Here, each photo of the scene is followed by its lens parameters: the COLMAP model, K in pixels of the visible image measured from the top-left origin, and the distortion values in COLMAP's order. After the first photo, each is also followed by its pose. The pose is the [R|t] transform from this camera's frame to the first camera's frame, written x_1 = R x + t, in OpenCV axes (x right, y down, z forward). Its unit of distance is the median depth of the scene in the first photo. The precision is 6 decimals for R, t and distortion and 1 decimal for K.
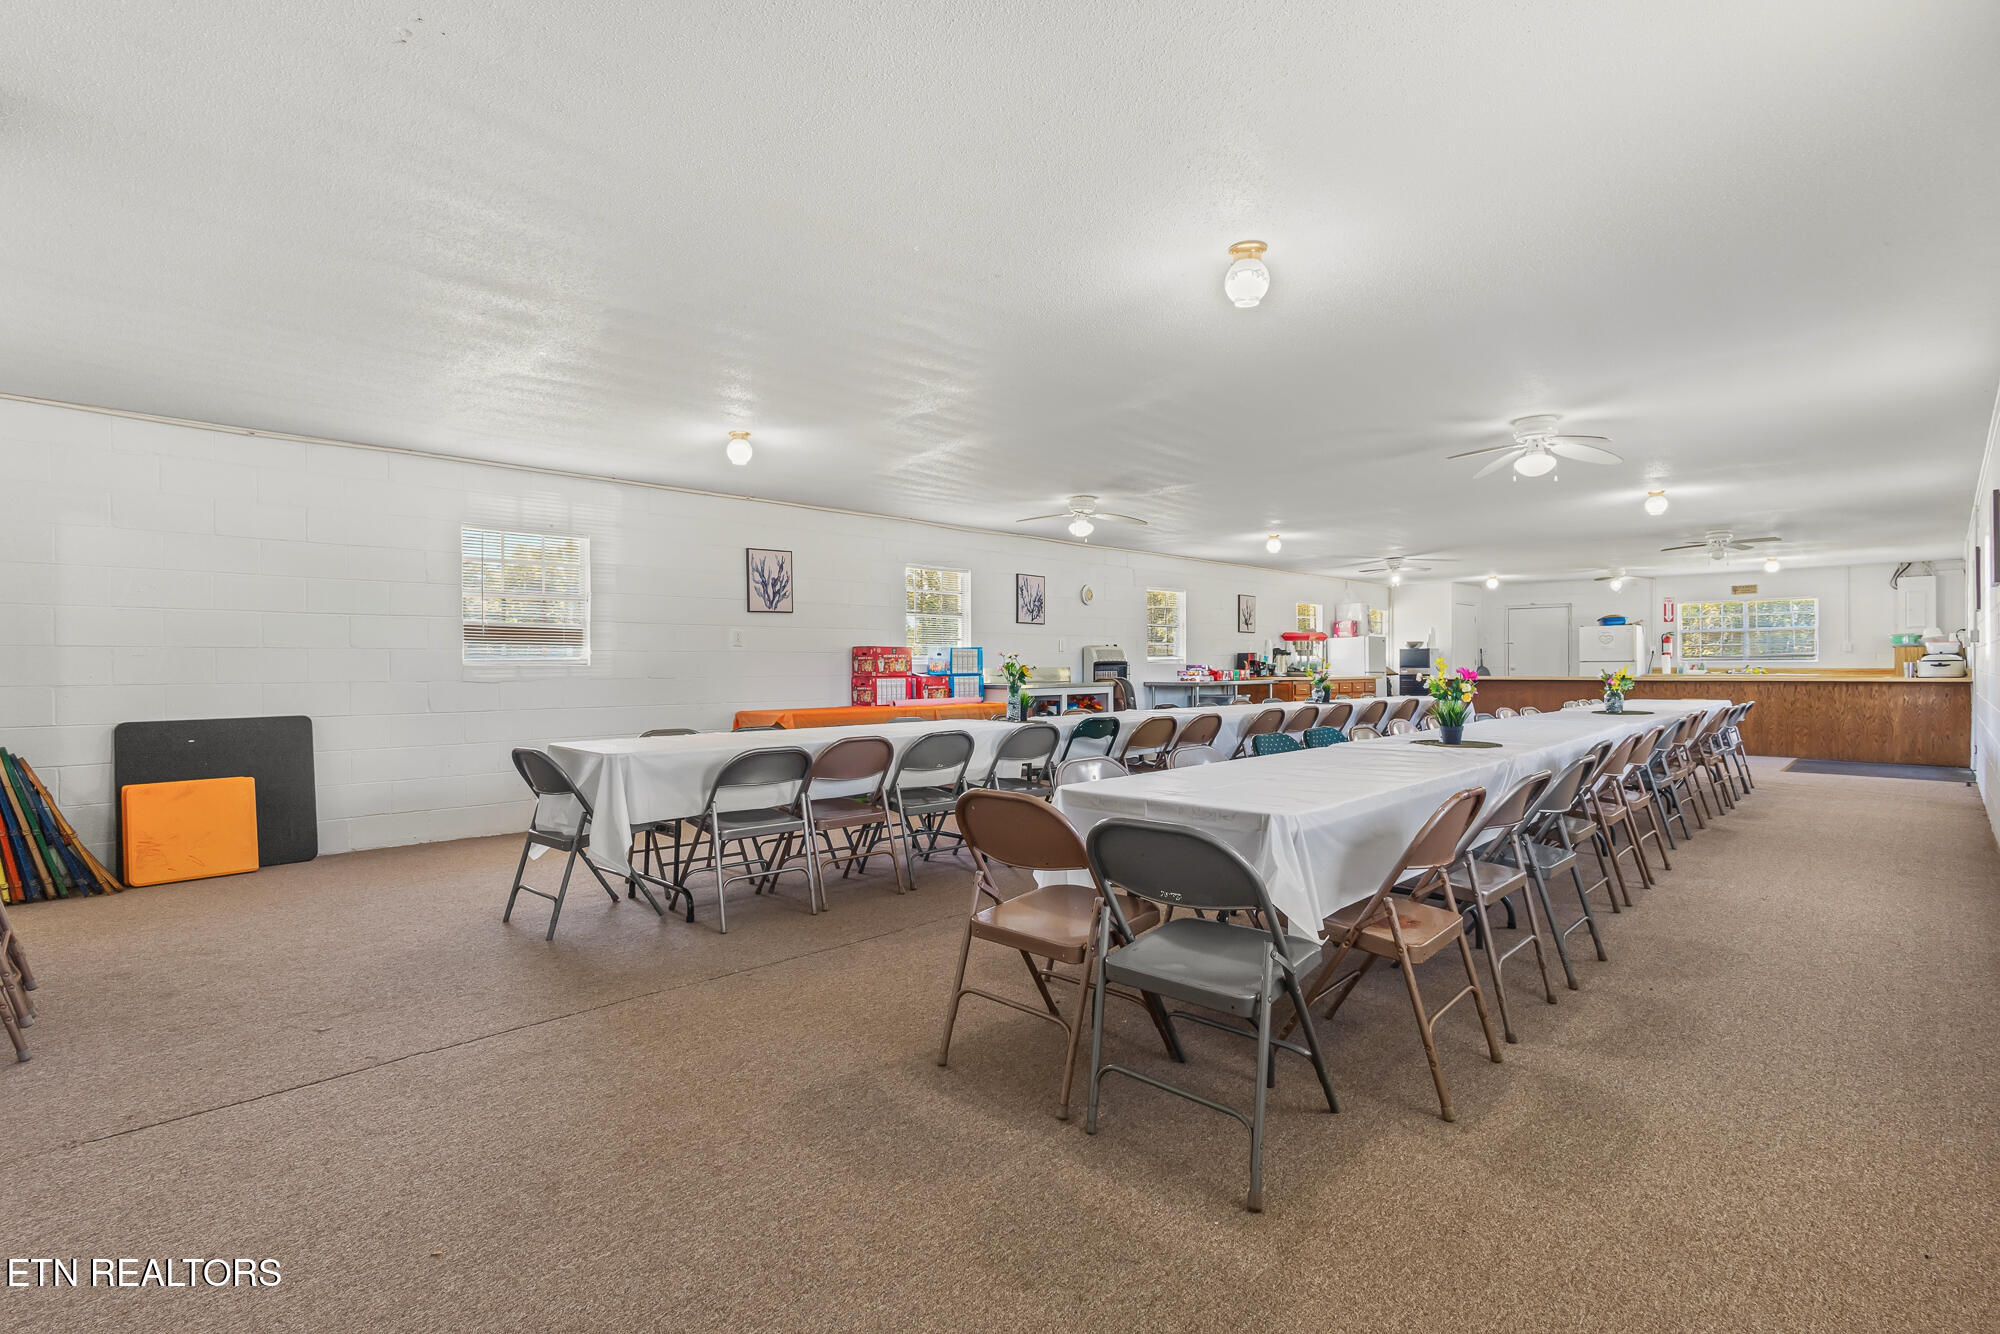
lens RADIAL K [[927.6, 0, 999.2], [0, 927.6, 653.2], [0, 0, 1]] dist [0.003338, 0.001310]
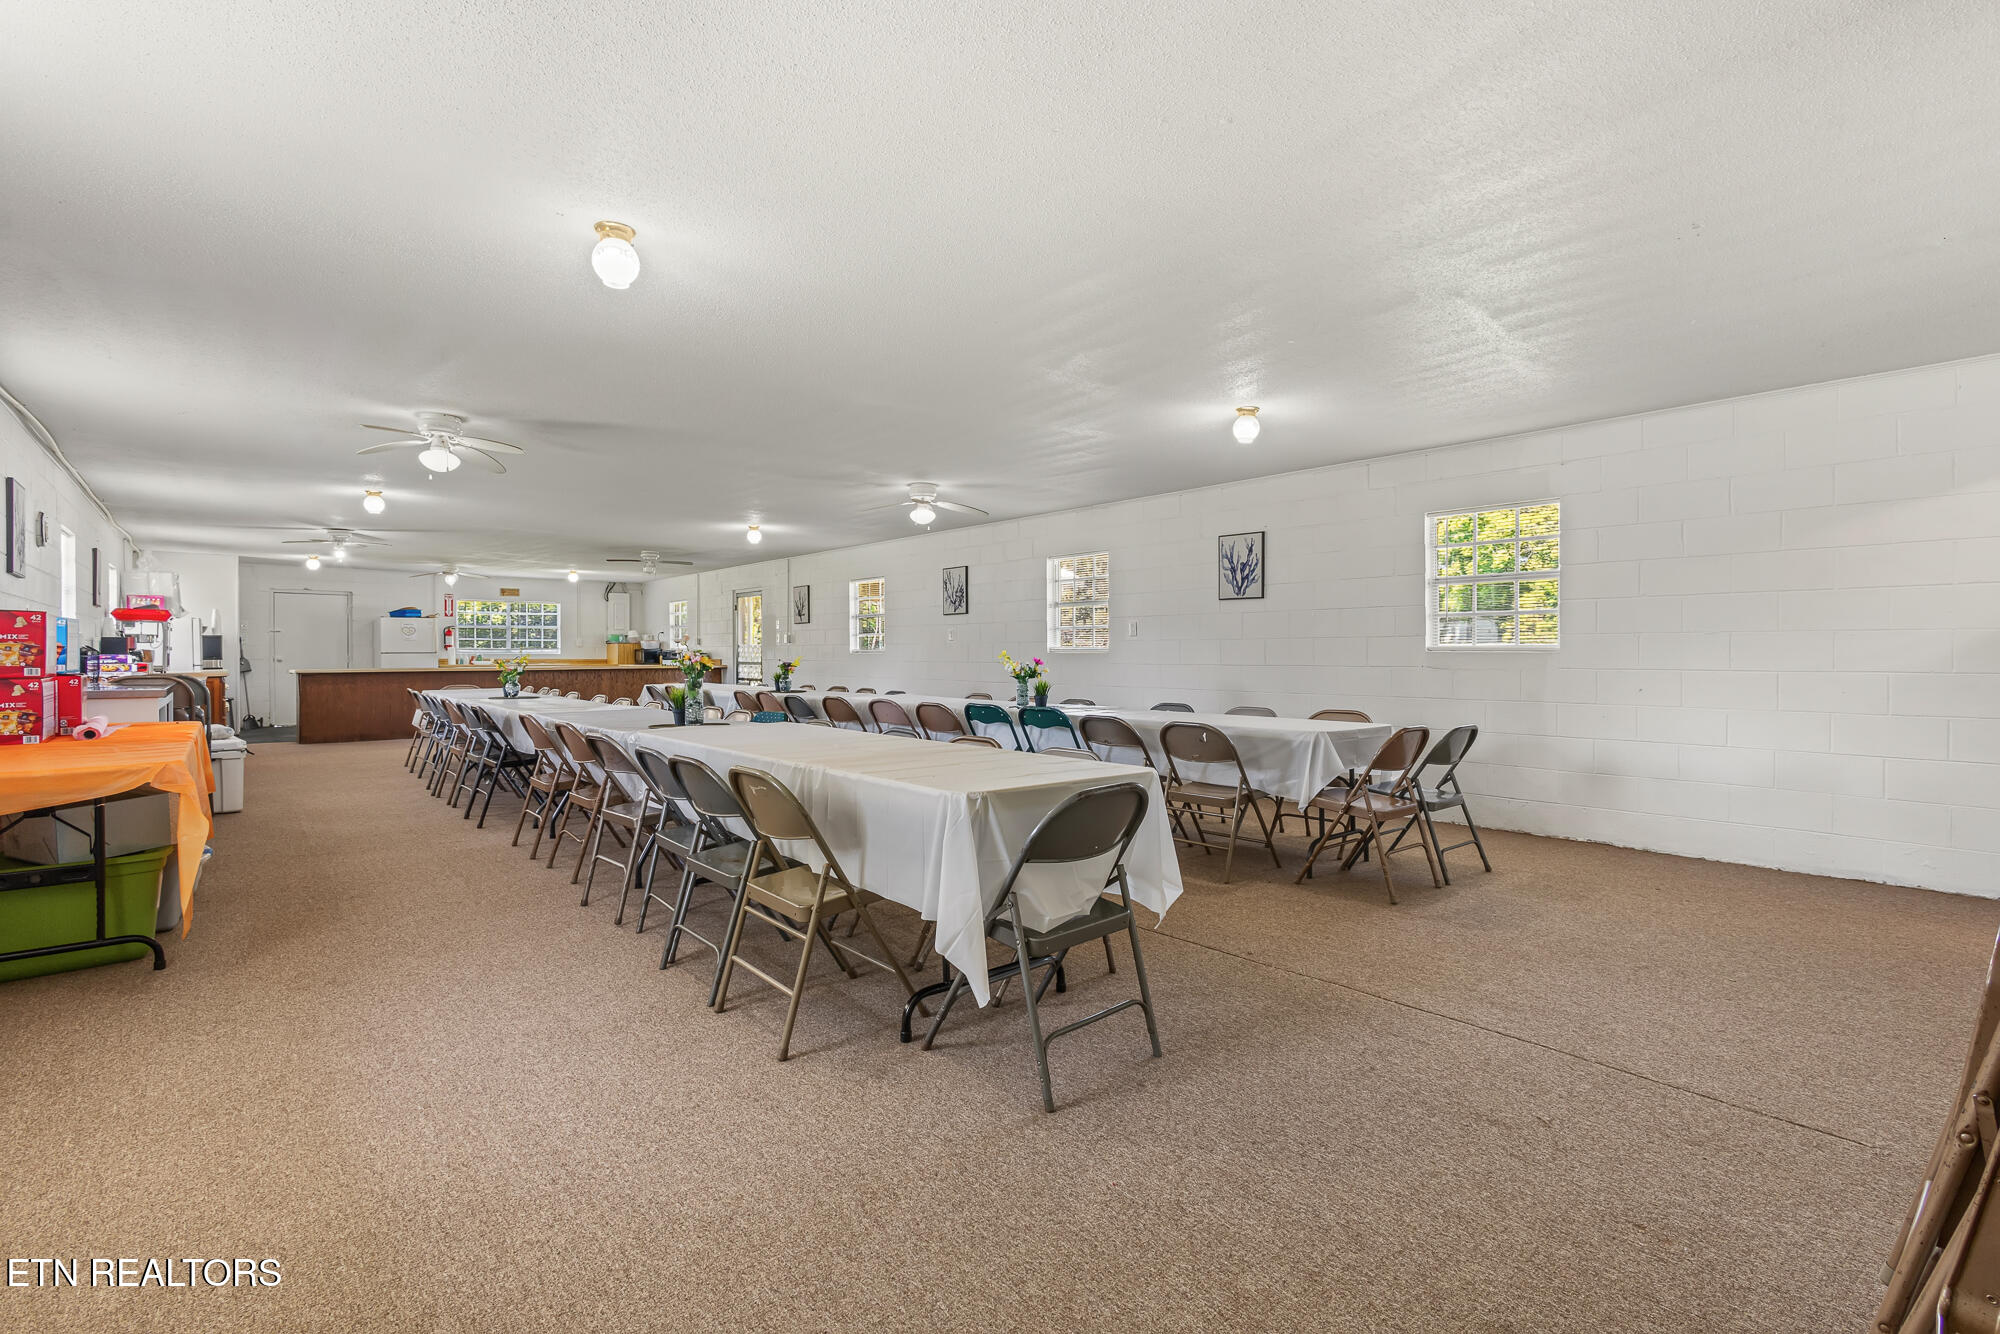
lens RADIAL K [[927.6, 0, 999.2], [0, 927.6, 653.2], [0, 0, 1]] dist [0.003338, 0.001310]
pose [[0.080634, 0.004958, 0.996731, -0.907812], [-0.011695, 0.999923, -0.004028, 0.016399], [-0.996675, -0.011332, 0.080686, 0.826987]]
